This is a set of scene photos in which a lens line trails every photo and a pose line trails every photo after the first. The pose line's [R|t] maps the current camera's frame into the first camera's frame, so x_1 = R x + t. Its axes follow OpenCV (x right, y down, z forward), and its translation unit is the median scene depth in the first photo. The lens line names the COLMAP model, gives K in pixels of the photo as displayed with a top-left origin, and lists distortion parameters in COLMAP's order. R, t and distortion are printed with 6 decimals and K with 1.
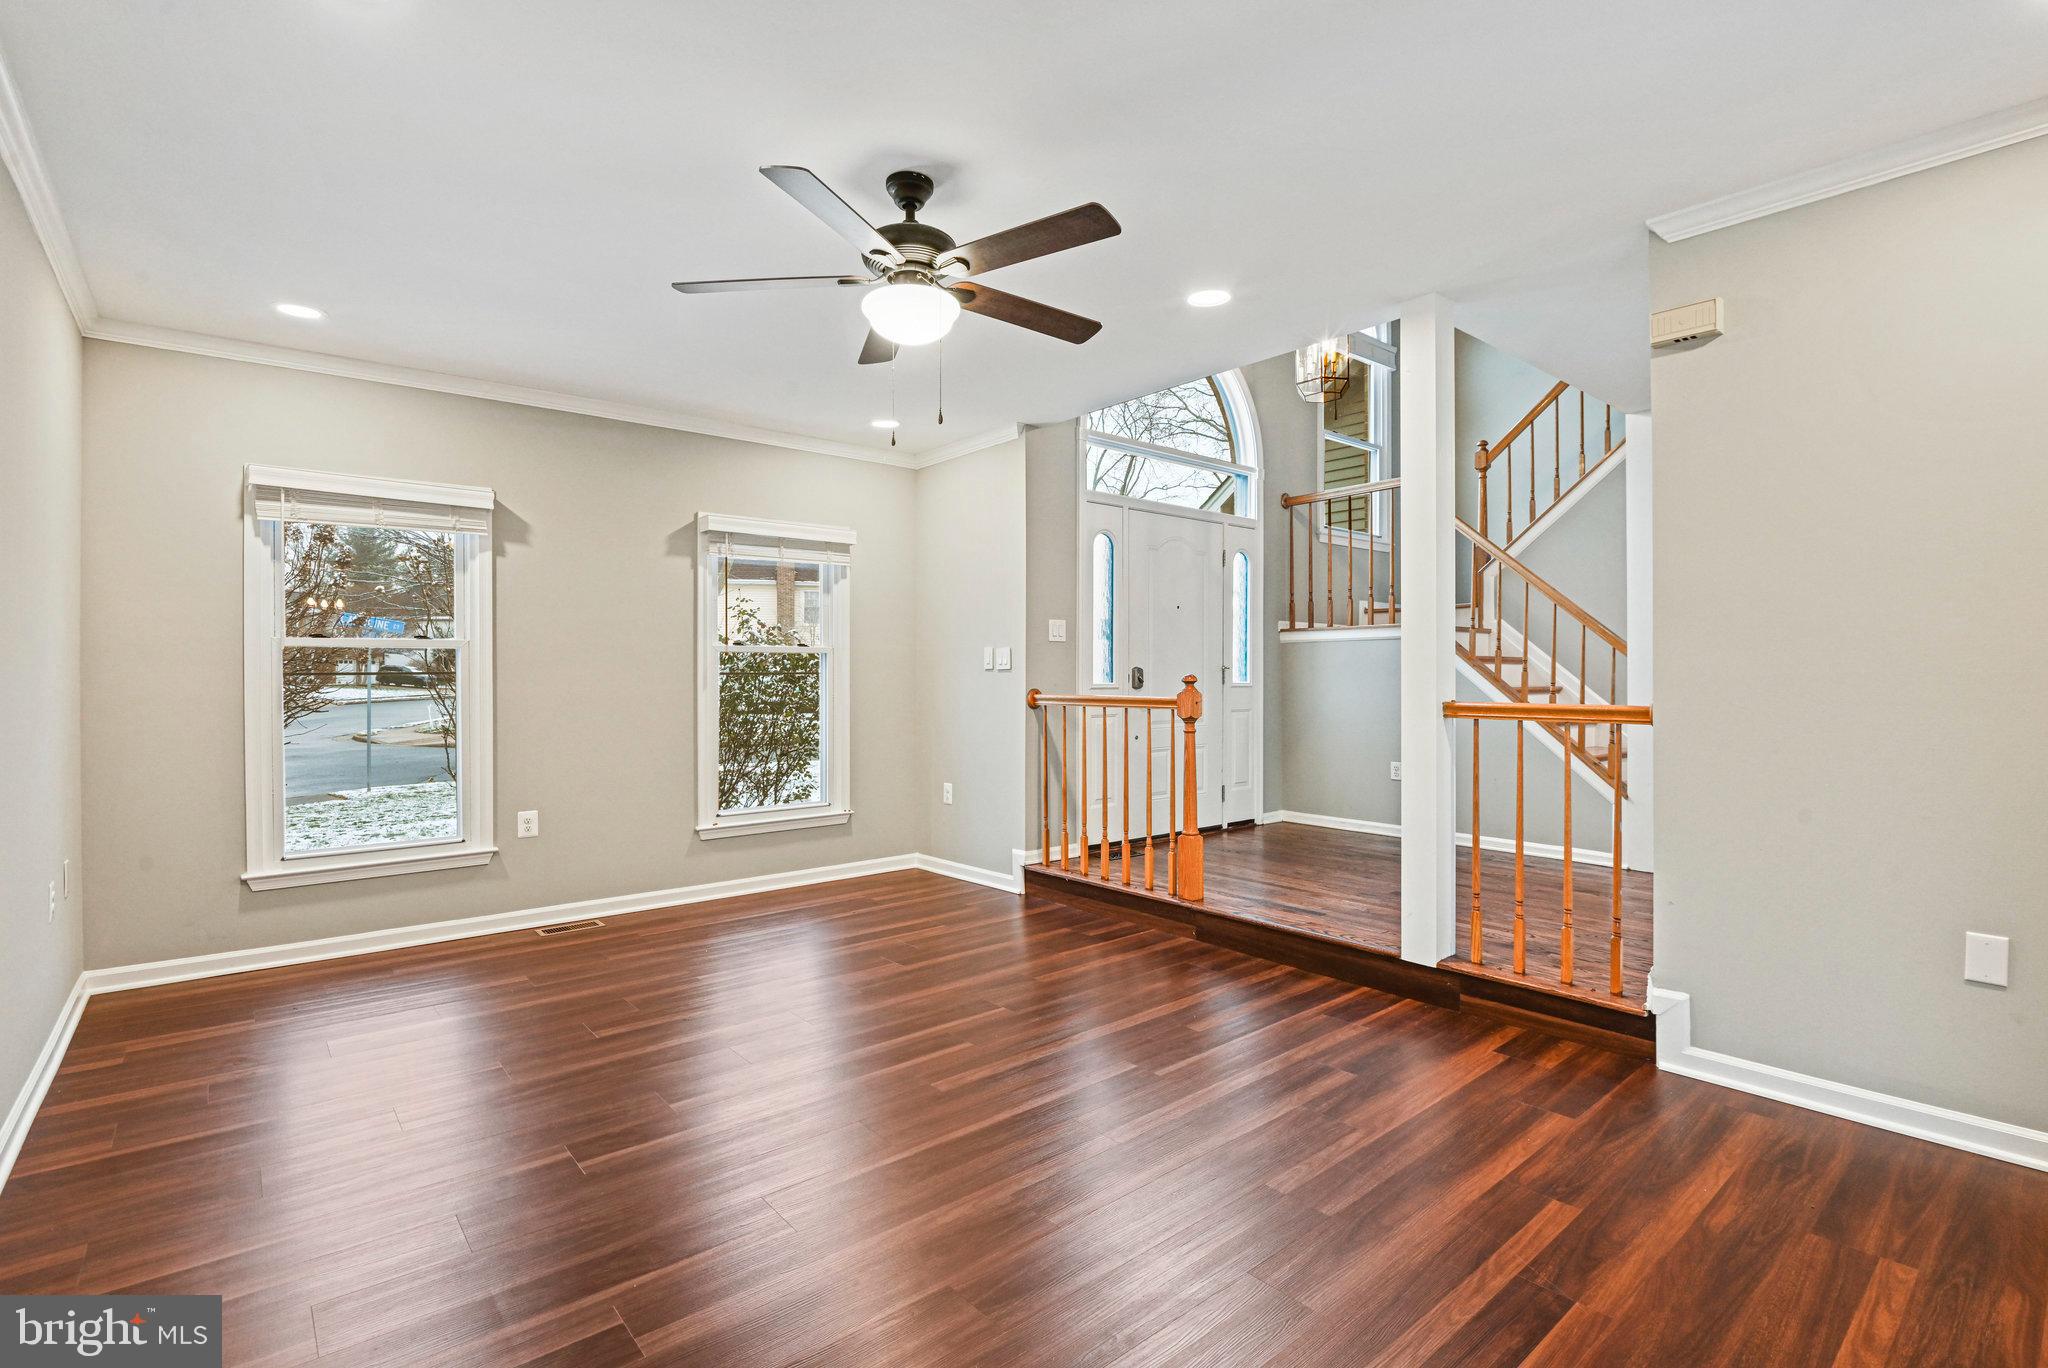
lens RADIAL K [[957.1, 0, 1021.6], [0, 957.1, 685.8], [0, 0, 1]] dist [-0.007489, -0.005562]
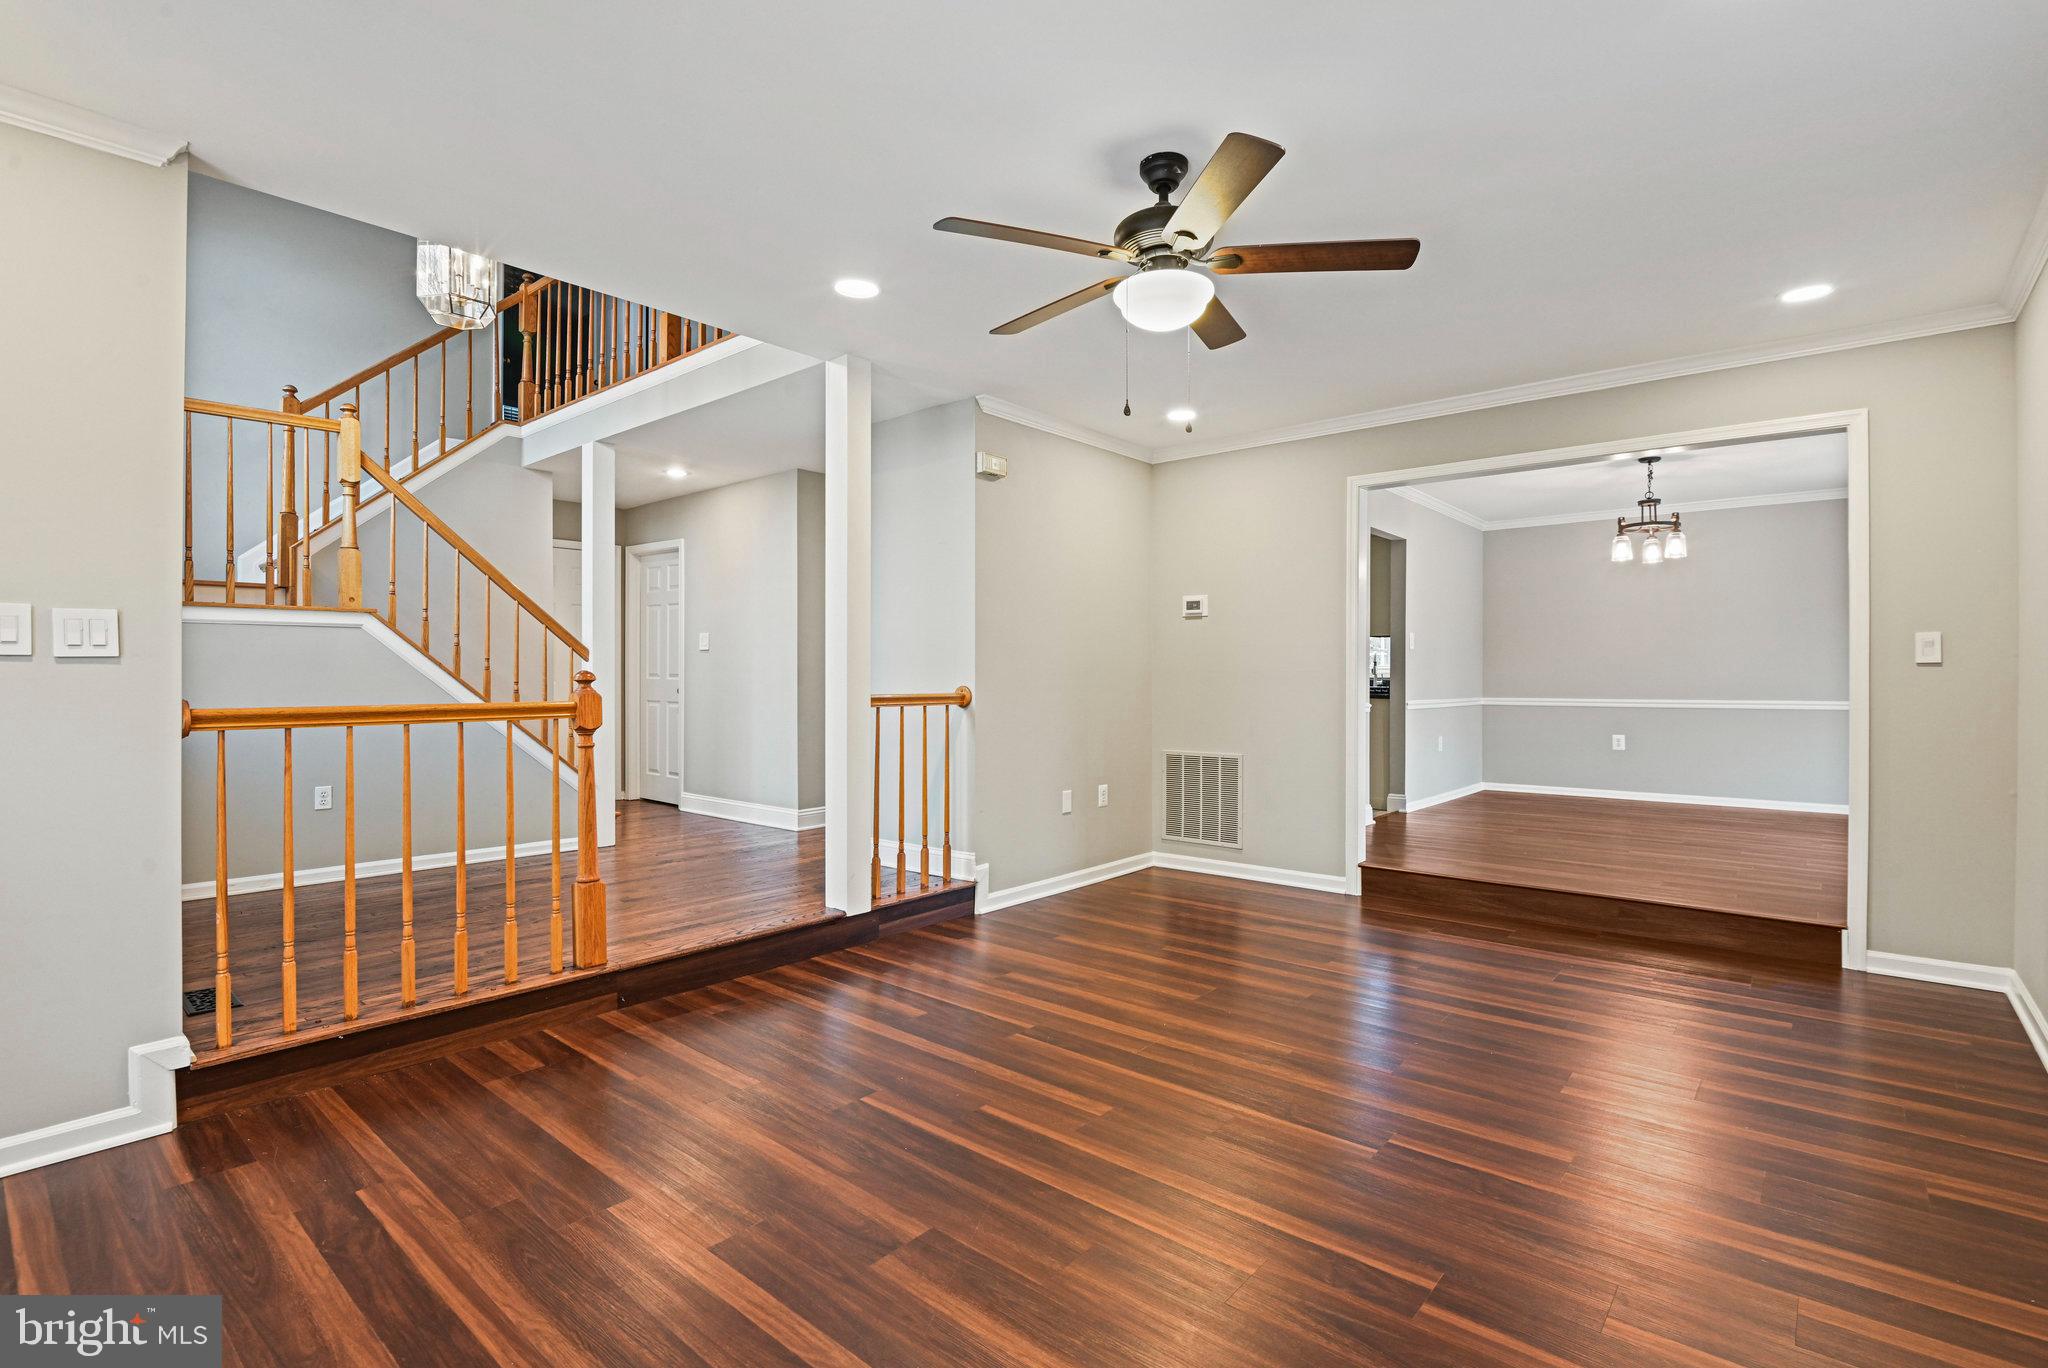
lens RADIAL K [[957.1, 0, 1028.5], [0, 957.1, 681.5], [0, 0, 1]] dist [-0.007489, -0.005562]
pose [[-0.167082, -0.004069, 0.985935, -0.683670], [0.009916, 0.999934, 0.005807, -0.004602], [-0.985893, 0.010746, -0.167030, 0.841958]]
